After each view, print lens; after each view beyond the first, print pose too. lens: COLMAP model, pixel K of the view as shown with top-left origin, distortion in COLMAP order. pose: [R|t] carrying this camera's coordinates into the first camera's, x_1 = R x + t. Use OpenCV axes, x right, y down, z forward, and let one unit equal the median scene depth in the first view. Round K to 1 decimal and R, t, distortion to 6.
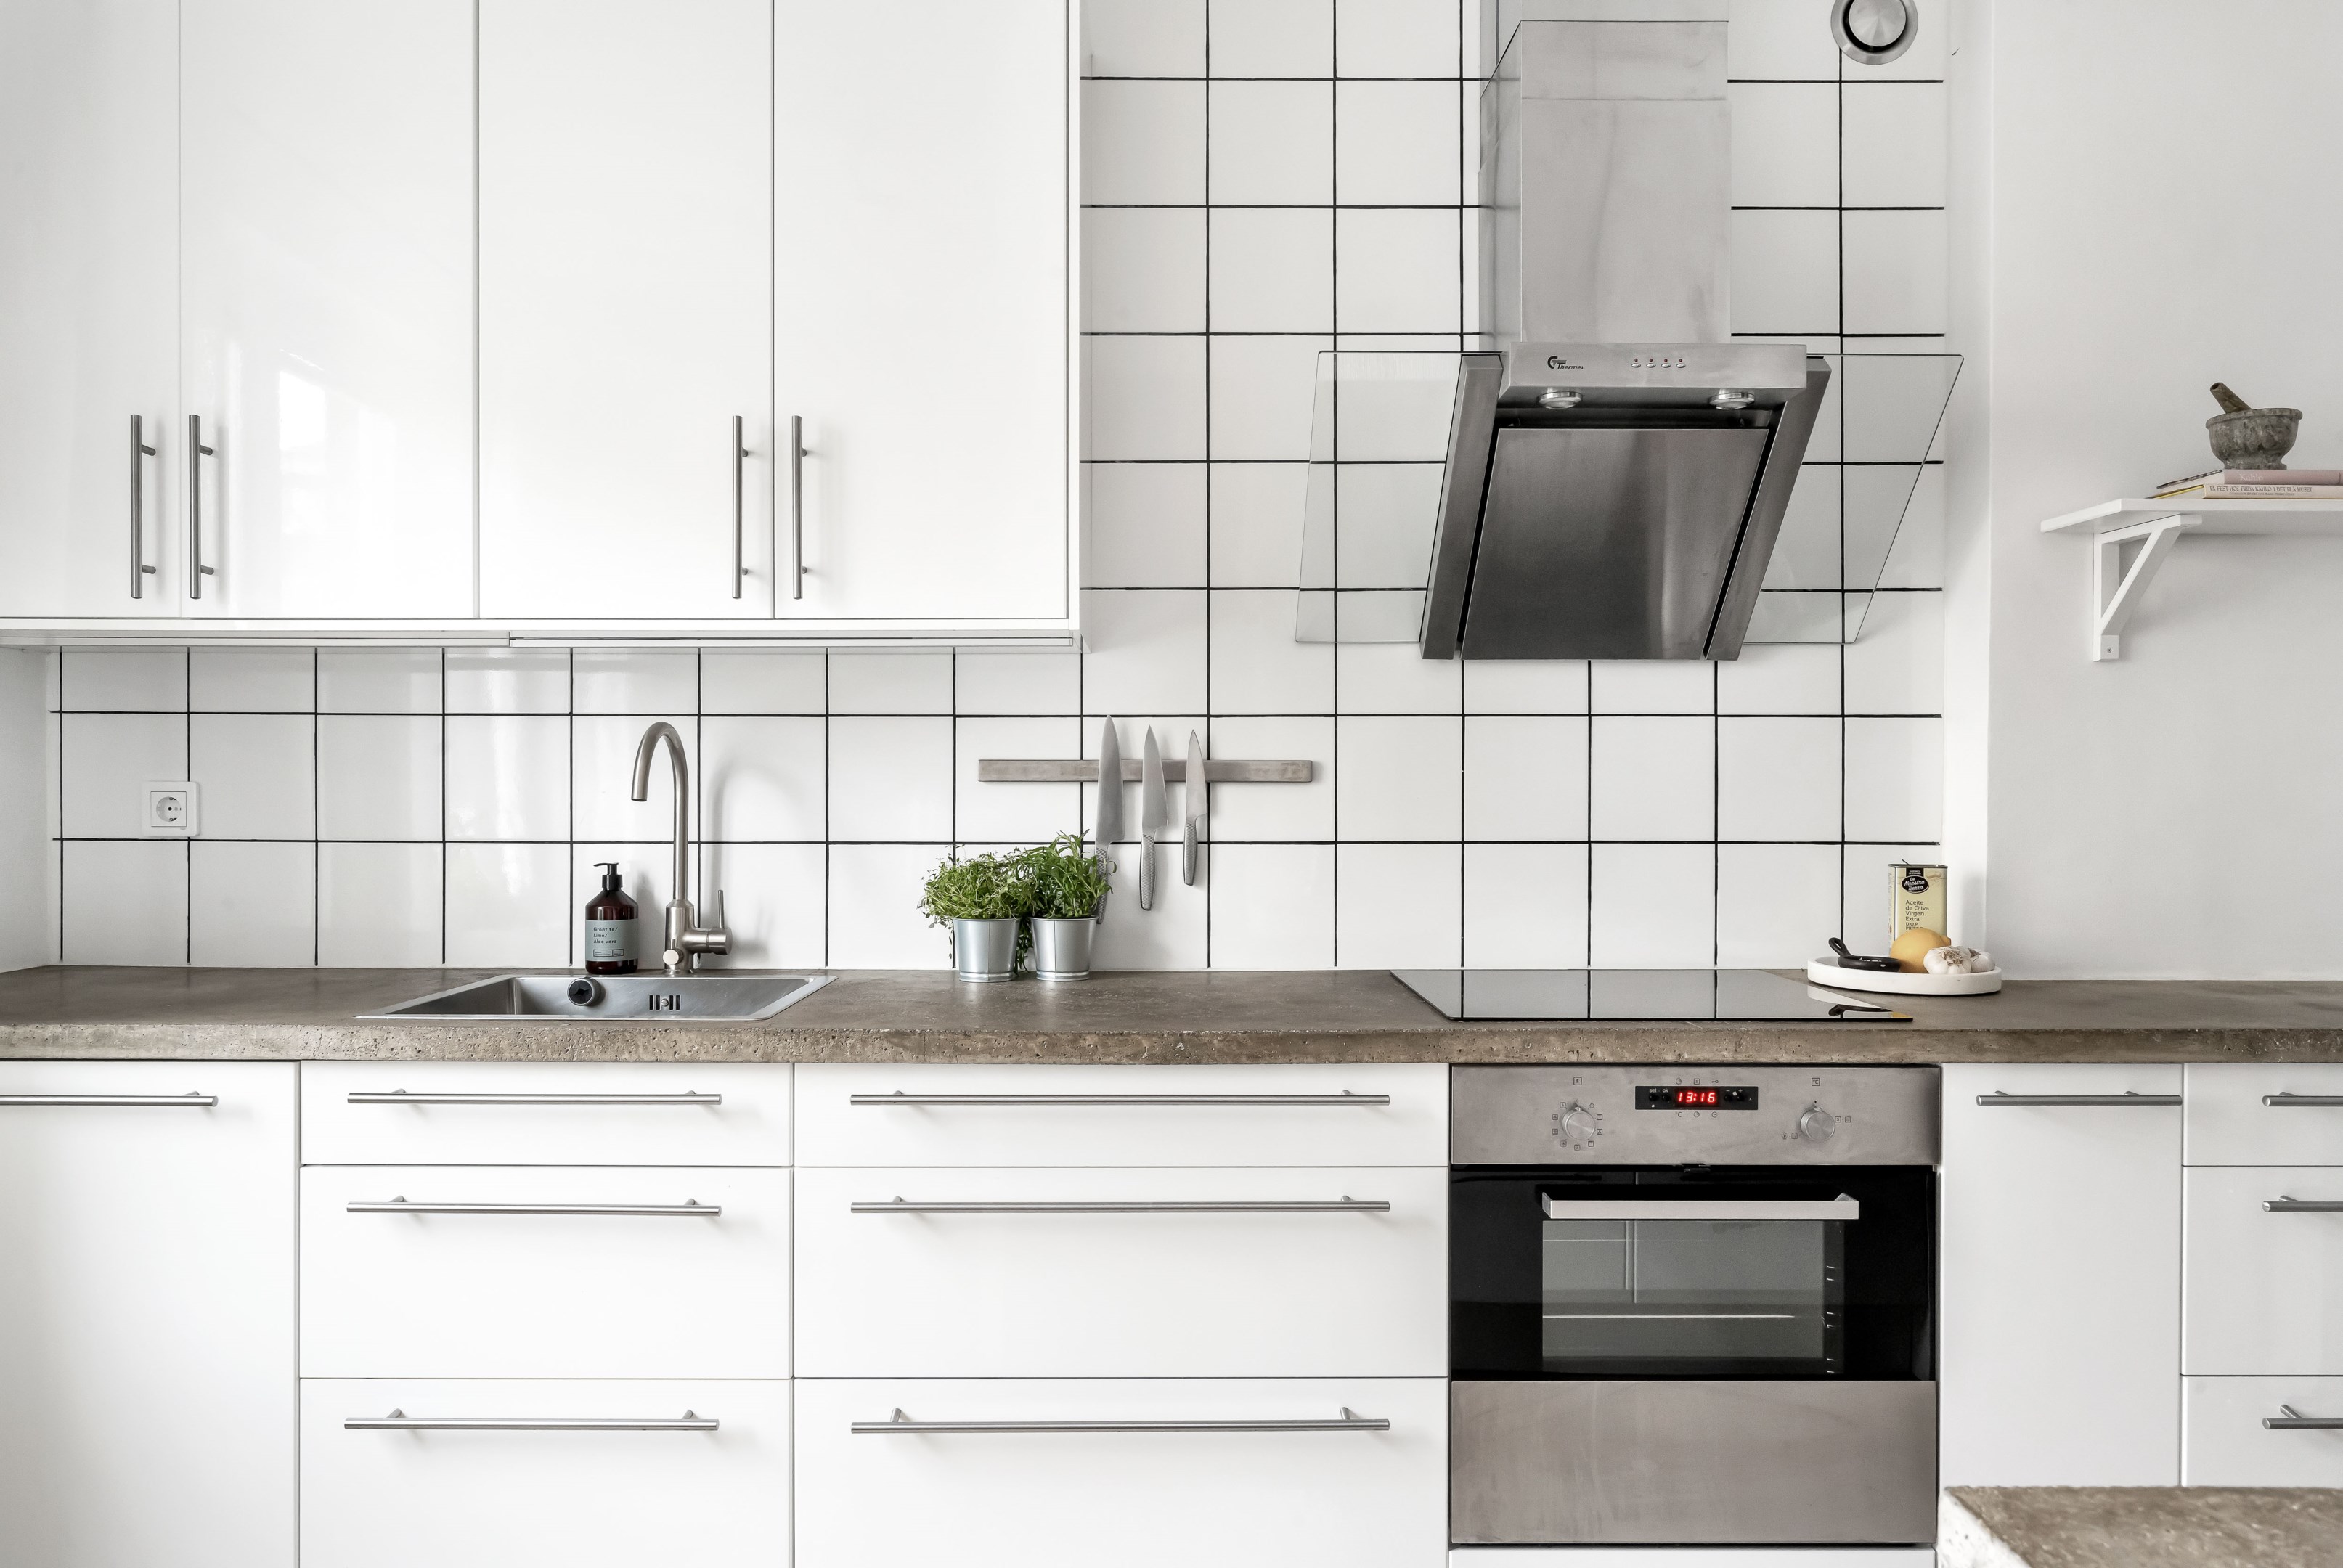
lens RADIAL K [[1564.1, 0, 1175.6], [0, 1564.1, 785.5], [0, 0, 1]] dist [-0.027444, 0.004070]
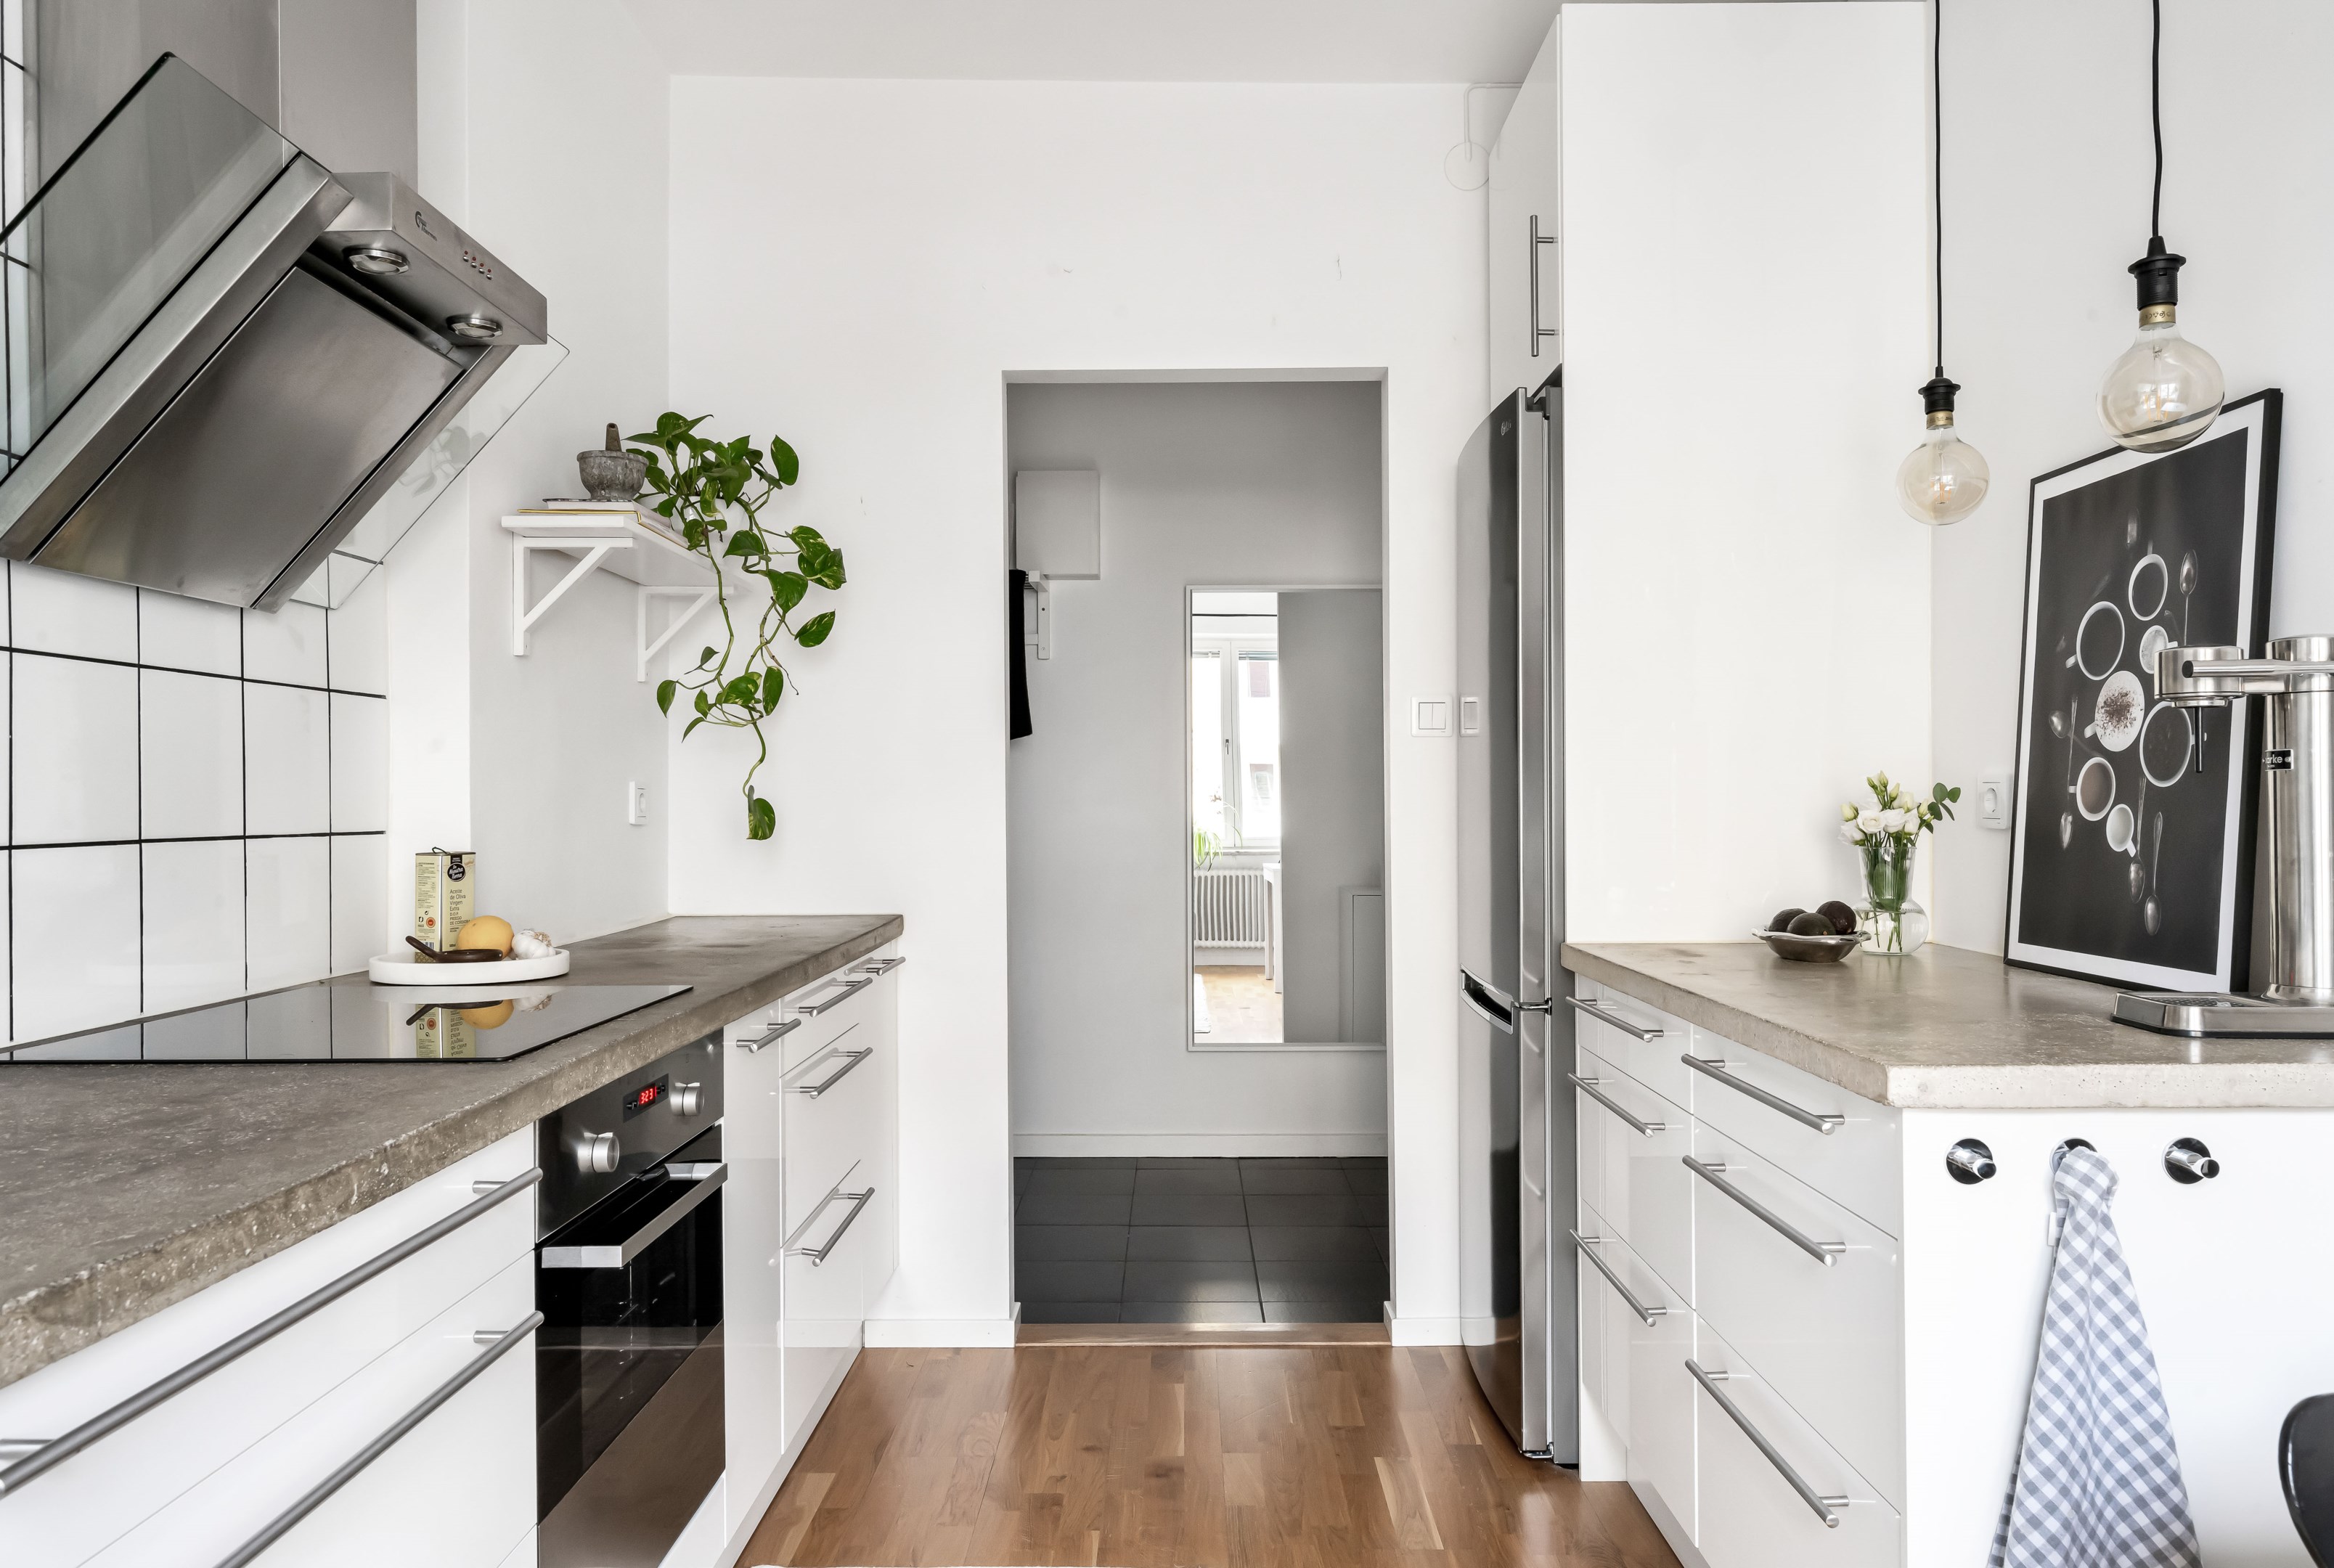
lens RADIAL K [[1558.2, 0, 1172.1], [0, 1558.2, 787.0], [0, 0, 1]] dist [-0.027444, 0.004070]
pose [[0.027936, 0.002478, 0.999607, -0.601568], [-0.001655, 0.999996, -0.002433, 0.015894], [-0.999608, -0.001586, 0.027940, 0.670787]]
